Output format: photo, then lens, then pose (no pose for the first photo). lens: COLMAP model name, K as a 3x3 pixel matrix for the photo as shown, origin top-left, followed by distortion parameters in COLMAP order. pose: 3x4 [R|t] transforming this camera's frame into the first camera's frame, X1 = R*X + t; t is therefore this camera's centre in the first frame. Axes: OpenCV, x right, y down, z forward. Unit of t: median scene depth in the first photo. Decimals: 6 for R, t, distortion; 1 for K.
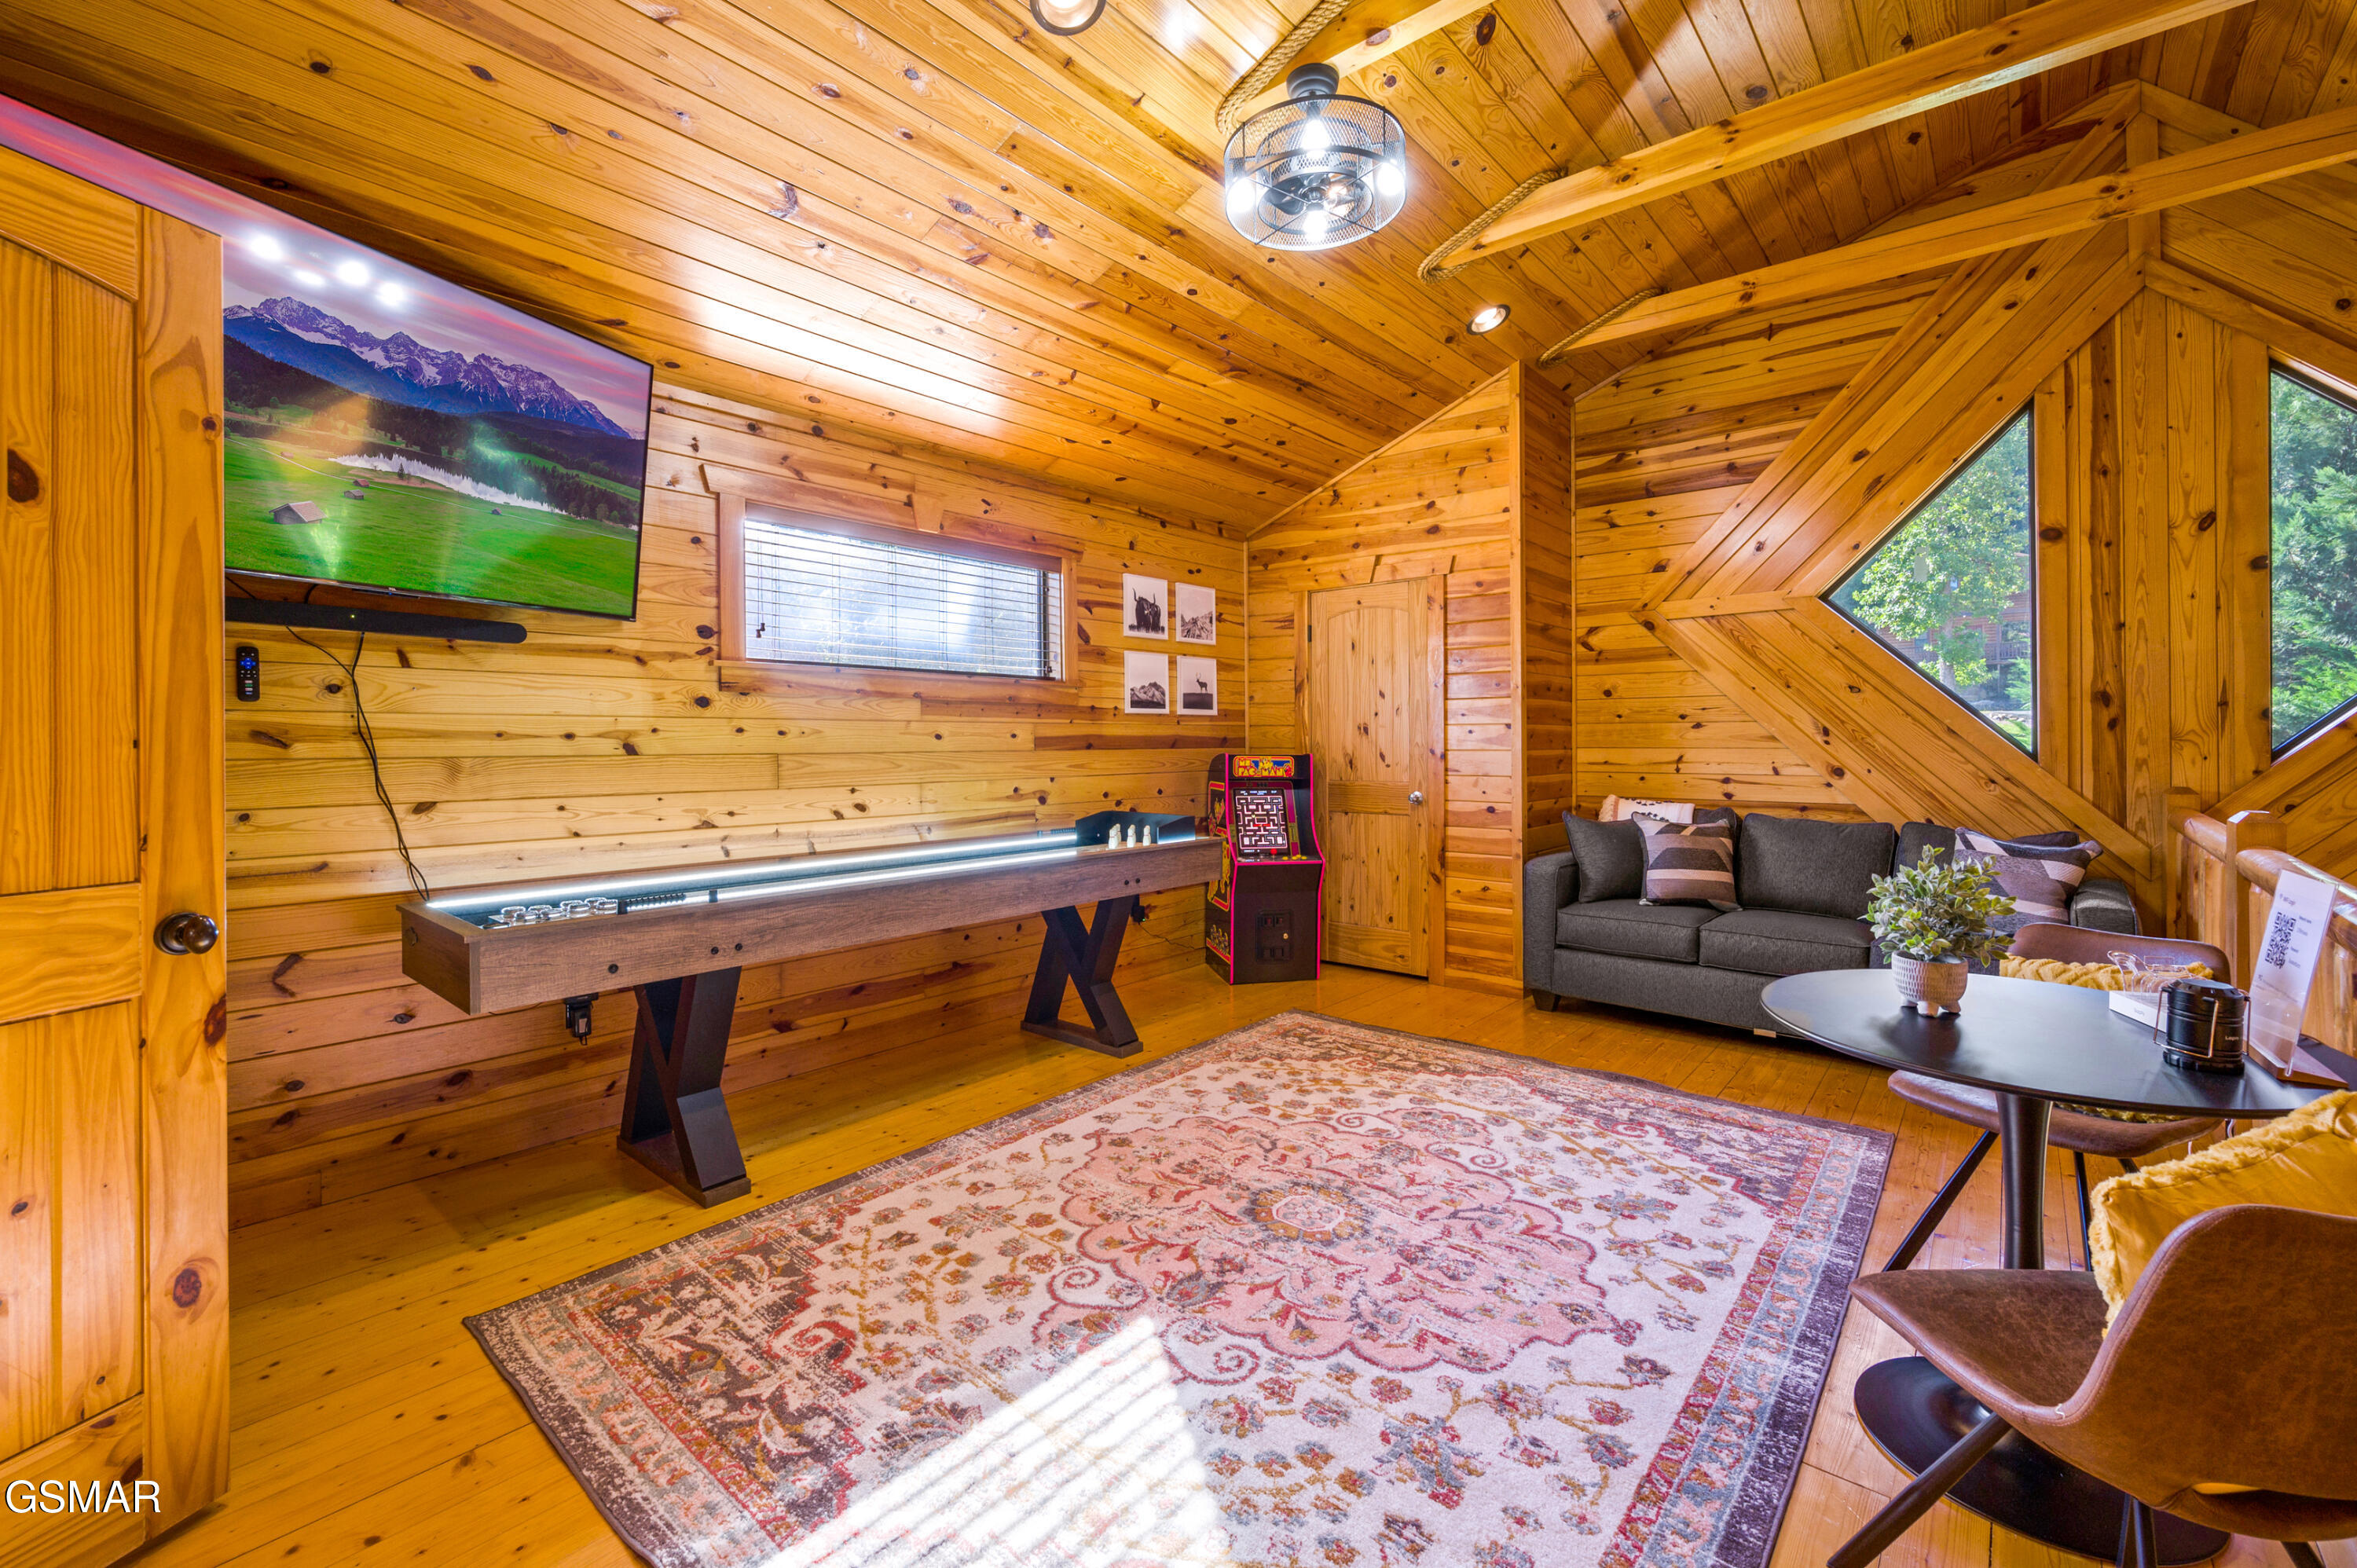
lens RADIAL K [[960.1, 0, 1178.5], [0, 960.1, 784.0], [0, 0, 1]] dist [0.000417, -0.000361]
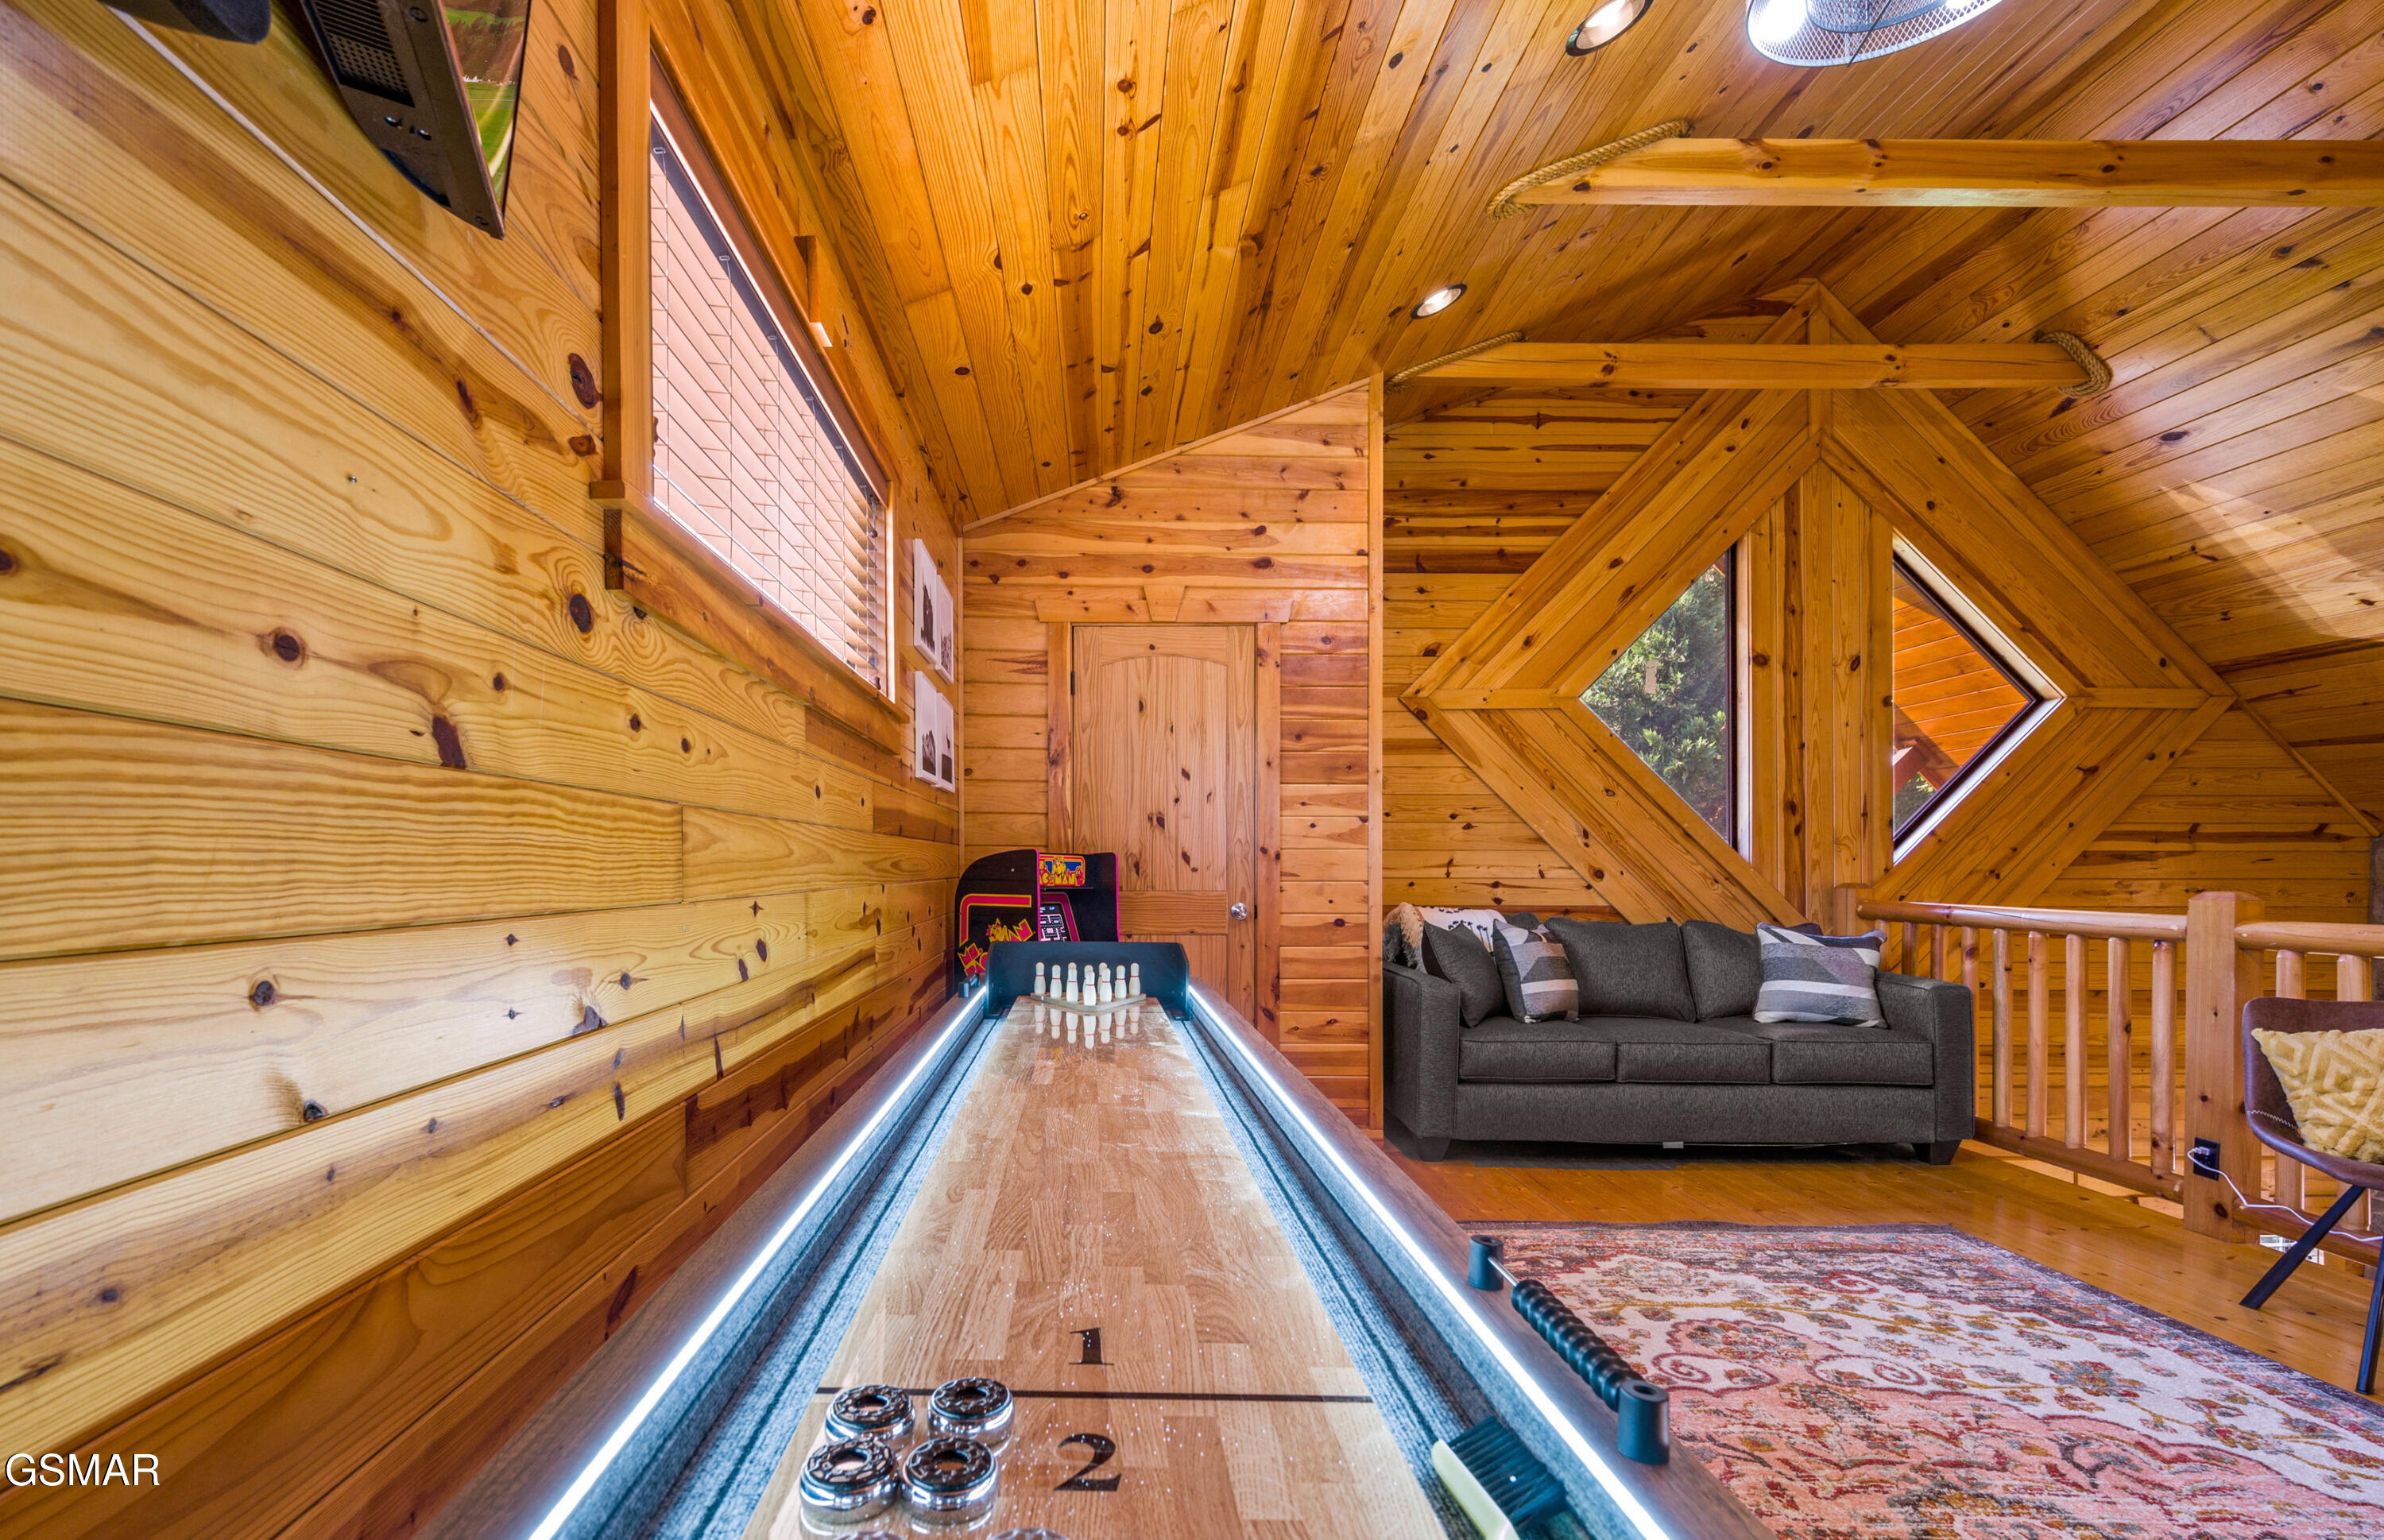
lens RADIAL K [[1081.3, 0, 1191.9], [0, 1081.3, 900.3], [0, 0, 1]] dist [-0.000391, -0.000356]
pose [[0.767877, -0.017077, 0.640370, -0.390566], [0.022341, 0.999750, -0.000129, 0.005867], [-0.640208, 0.014406, 0.768066, 0.427750]]
